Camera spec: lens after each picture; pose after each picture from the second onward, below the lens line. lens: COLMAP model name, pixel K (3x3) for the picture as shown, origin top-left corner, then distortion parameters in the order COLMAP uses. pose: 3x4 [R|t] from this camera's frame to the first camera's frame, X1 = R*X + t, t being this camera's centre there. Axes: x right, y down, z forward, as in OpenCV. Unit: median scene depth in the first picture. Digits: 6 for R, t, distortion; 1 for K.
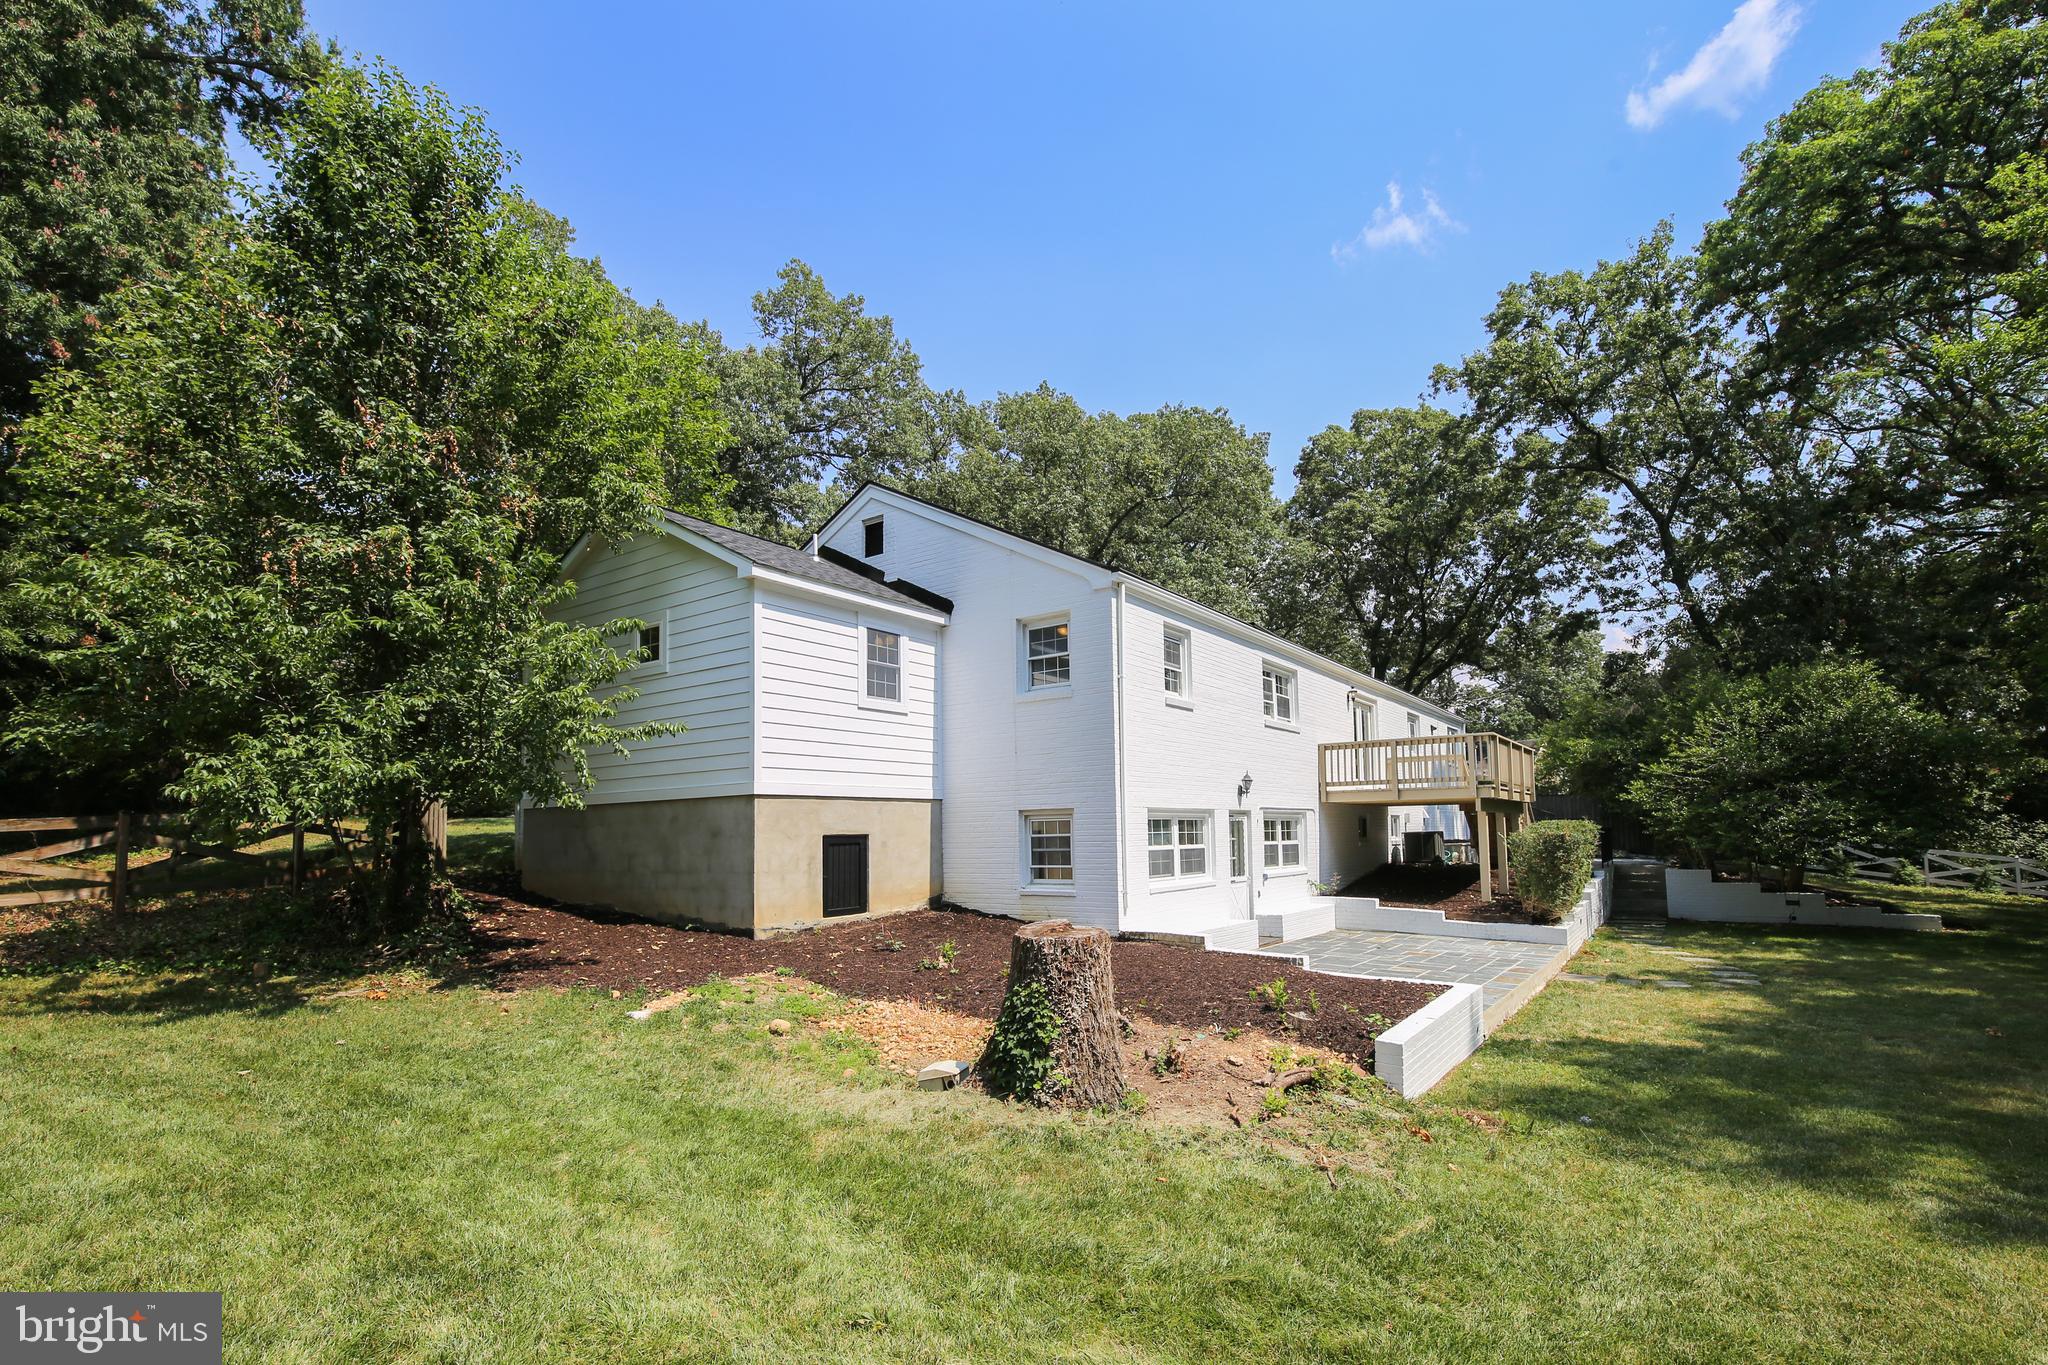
lens RADIAL K [[921.7, 0, 1022.9], [0, 921.7, 767.9], [0, 0, 1]] dist [0.004530, 0.000675]
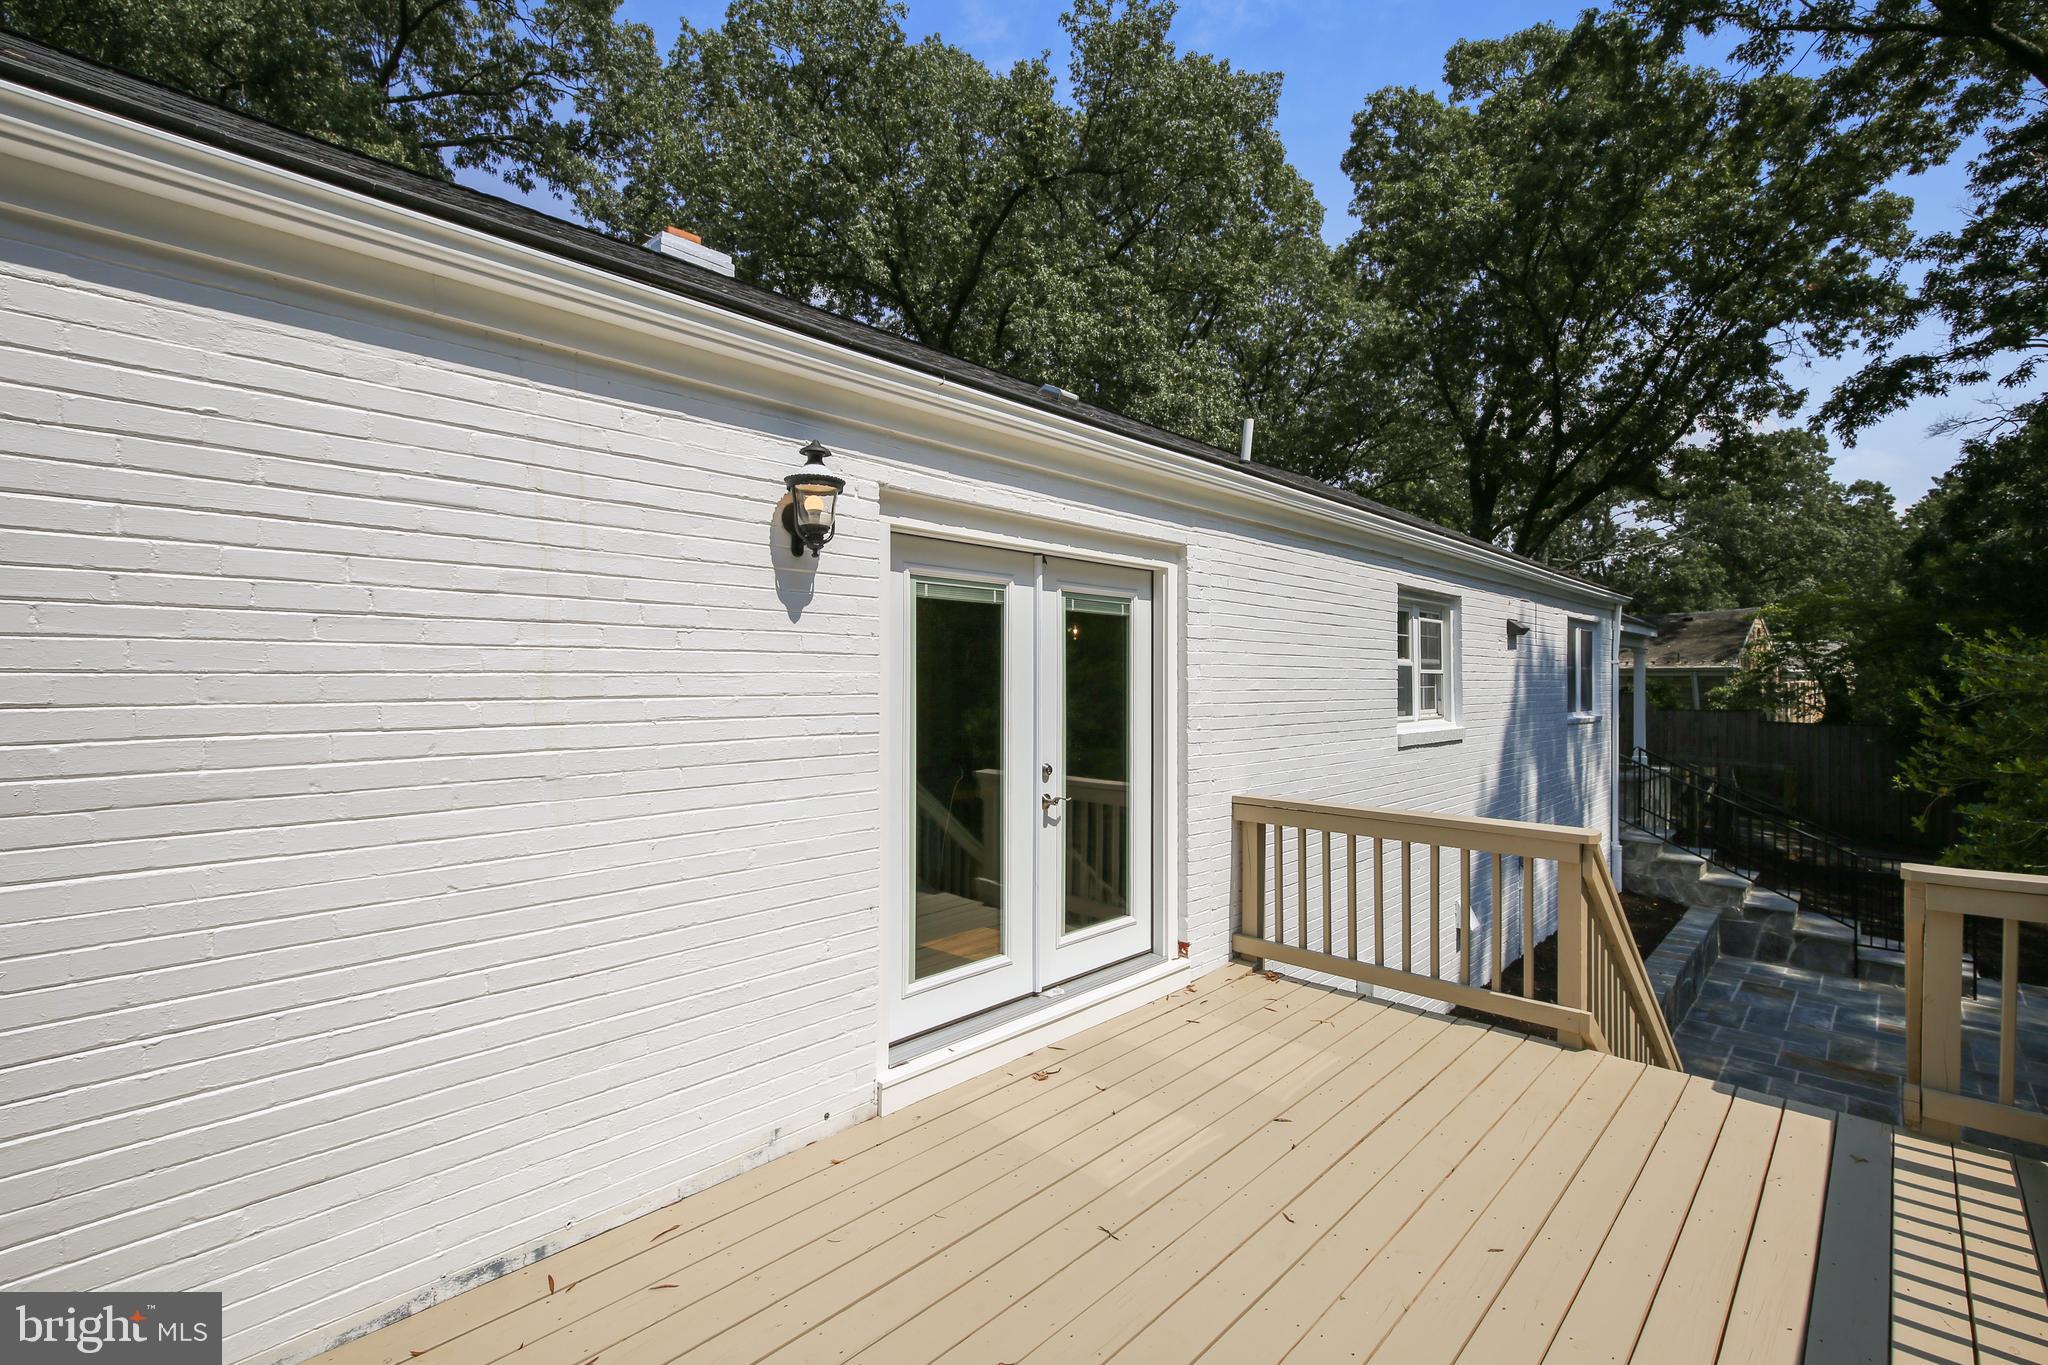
lens RADIAL K [[921.7, 0, 1020.8], [0, 921.7, 687.7], [0, 0, 1]] dist [0.004530, 0.000675]
pose [[0.991481, 0.018272, -0.128960, 0.473087], [-0.008388, 0.997013, 0.076775, -0.070347], [0.129978, -0.075039, 0.988673, 0.977504]]
